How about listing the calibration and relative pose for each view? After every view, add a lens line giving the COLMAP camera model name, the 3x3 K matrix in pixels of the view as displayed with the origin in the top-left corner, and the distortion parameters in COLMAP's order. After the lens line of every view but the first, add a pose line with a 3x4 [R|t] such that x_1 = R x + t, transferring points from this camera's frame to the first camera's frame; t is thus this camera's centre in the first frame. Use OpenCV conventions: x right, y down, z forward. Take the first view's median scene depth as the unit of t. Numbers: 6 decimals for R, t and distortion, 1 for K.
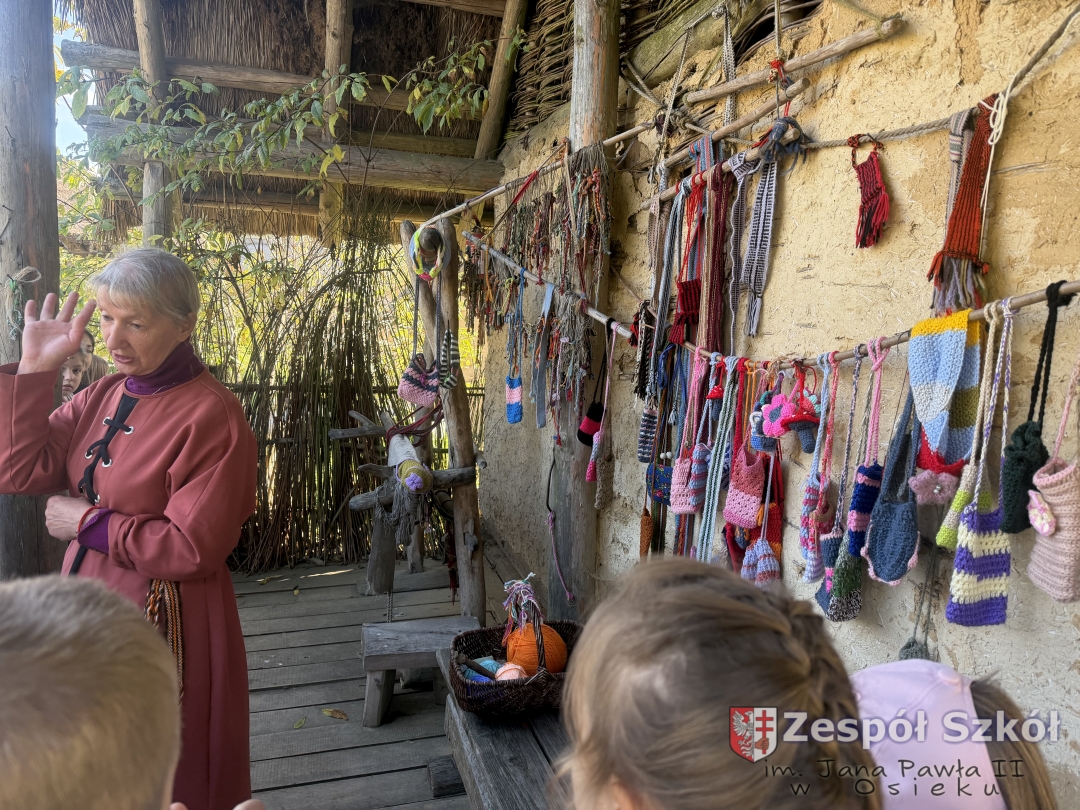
lens RADIAL K [[732.7, 0, 538.2], [0, 732.7, 411.0], [0, 0, 1]] dist [0.138154, -0.287247]
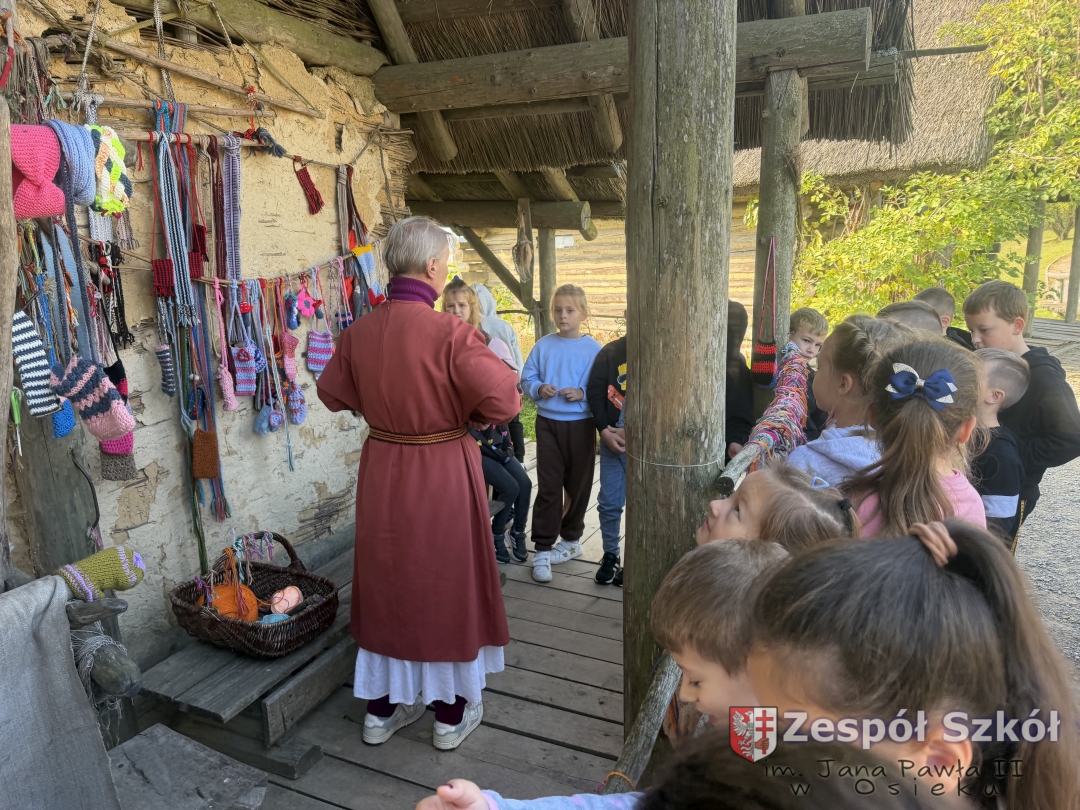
lens RADIAL K [[753.3, 0, 540.0], [0, 753.3, 405.0], [0, 0, 1]] dist [-0.010456, -0.002859]
pose [[-0.748303, -0.170973, 0.640945, -1.002274], [0.075108, 0.938164, 0.337945, -0.260650], [-0.659091, 0.301026, -0.689190, 1.491212]]
